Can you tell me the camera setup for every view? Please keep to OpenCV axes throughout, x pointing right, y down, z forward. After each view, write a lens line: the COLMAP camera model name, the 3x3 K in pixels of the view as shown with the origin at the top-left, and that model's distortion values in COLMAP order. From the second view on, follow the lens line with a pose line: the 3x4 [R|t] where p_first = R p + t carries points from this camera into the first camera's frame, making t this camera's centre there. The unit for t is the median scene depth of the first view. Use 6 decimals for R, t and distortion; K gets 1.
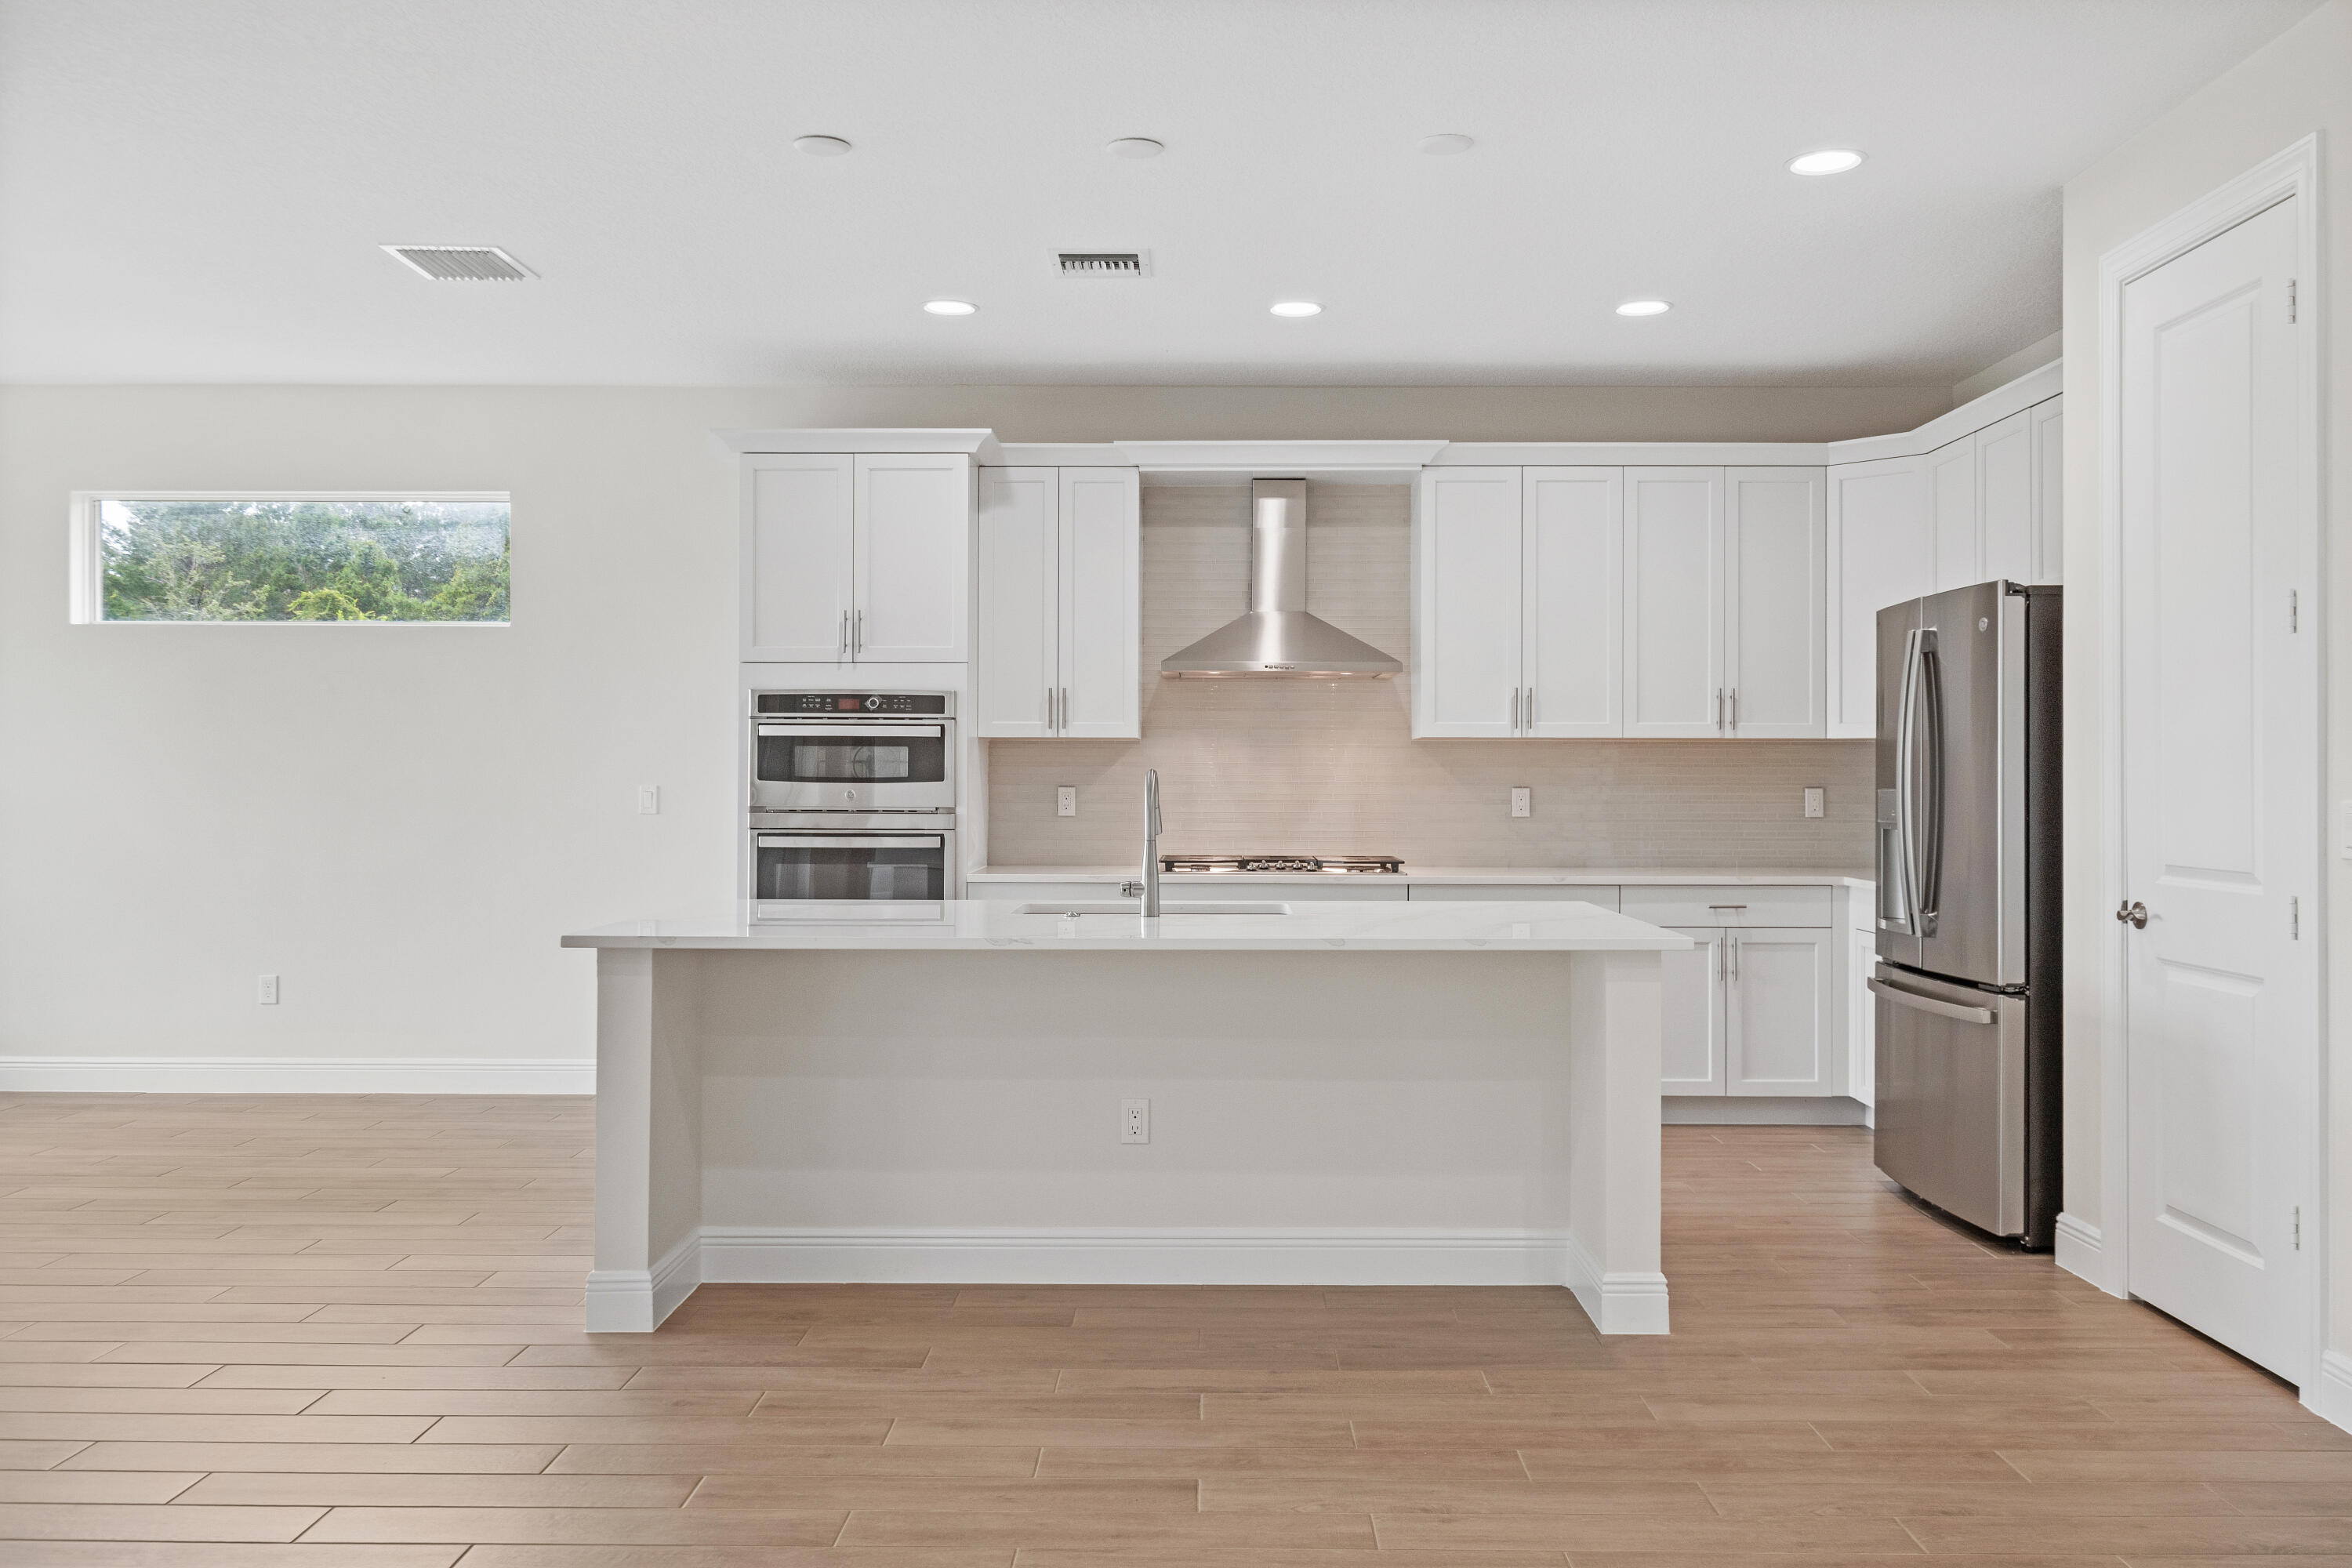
lens RADIAL K [[1850.1, 0, 1176.0], [0, 1850.1, 784.0], [0, 0, 1]] dist [0.002478, 0.000971]
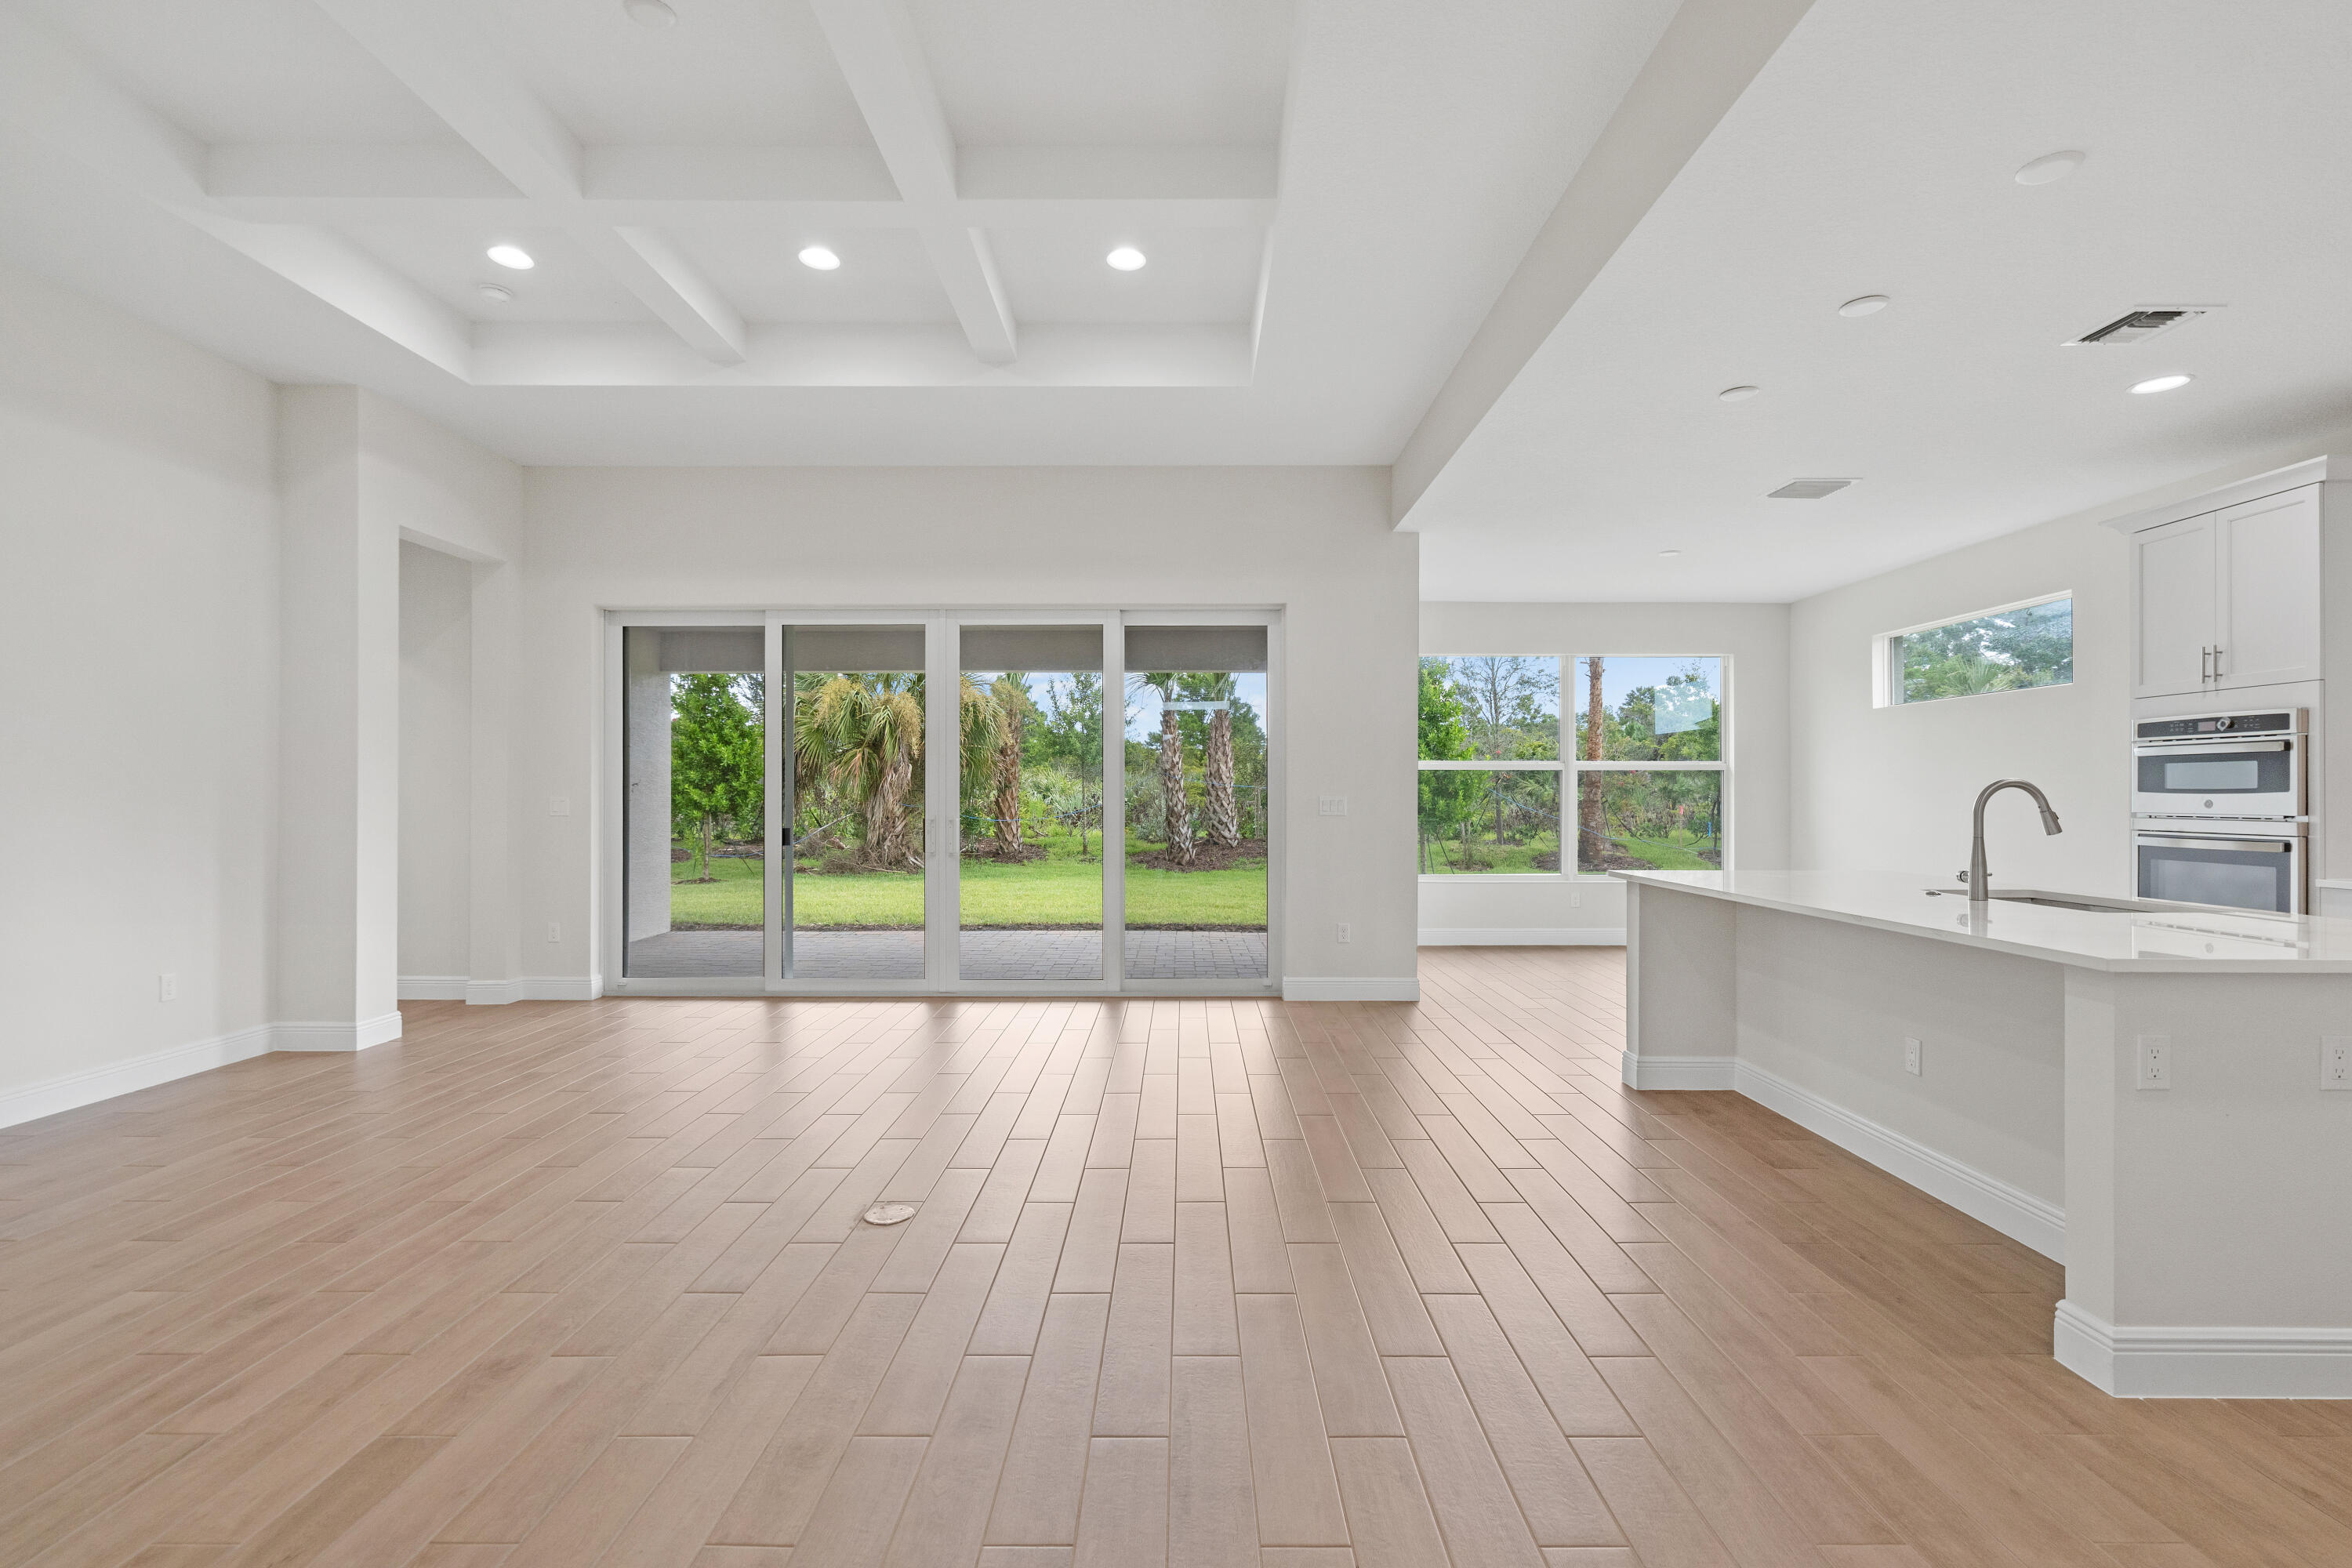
lens RADIAL K [[1073.4, 0, 1176.0], [0, 1073.4, 784.0], [0, 0, 1]] dist [0.001621, 0.000230]
pose [[0.013322, -0.010618, -0.999855, 0.497035], [-0.005900, 0.999925, -0.010697, 0.004419], [0.999894, 0.006042, 0.013259, 0.337668]]
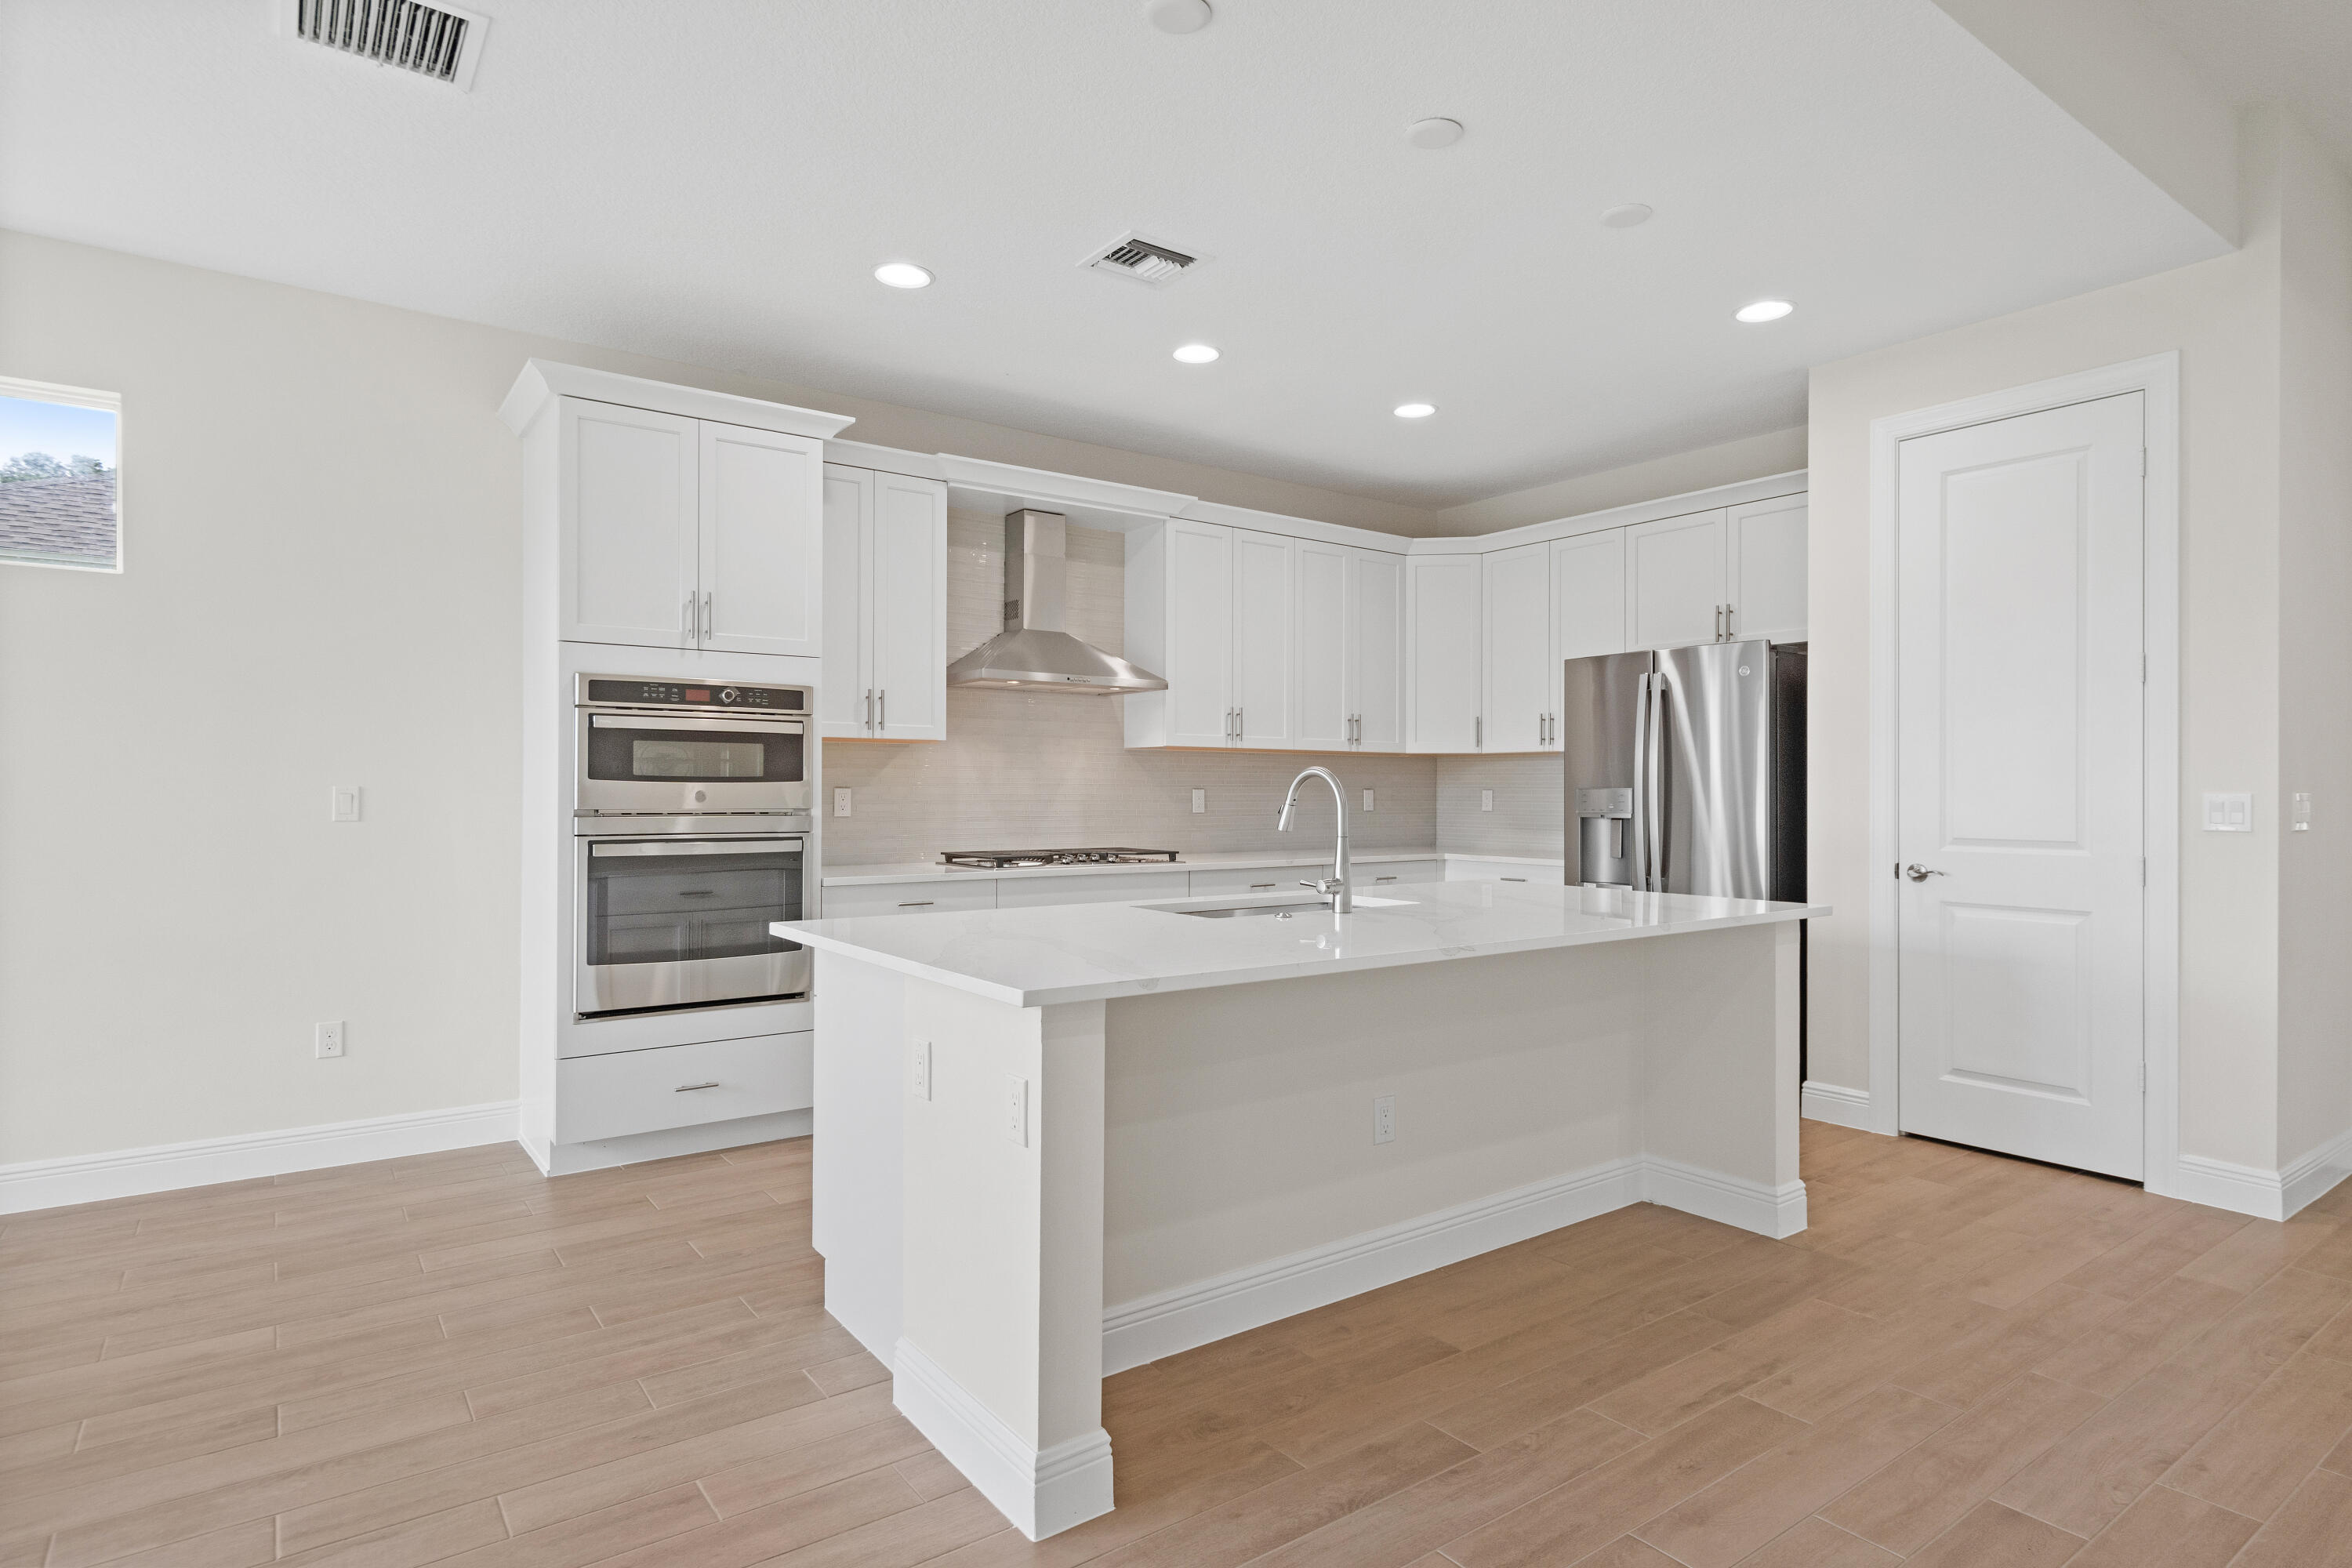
lens RADIAL K [[1264.1, 0, 1176.0], [0, 1264.1, 784.0], [0, 0, 1]] dist [0.003385, 0.002967]
pose [[0.795928, 0.002523, 0.605387, -0.365229], [0.001199, 0.999983, -0.005744, 0.003908], [-0.605391, 0.005298, 0.795911, 0.368012]]
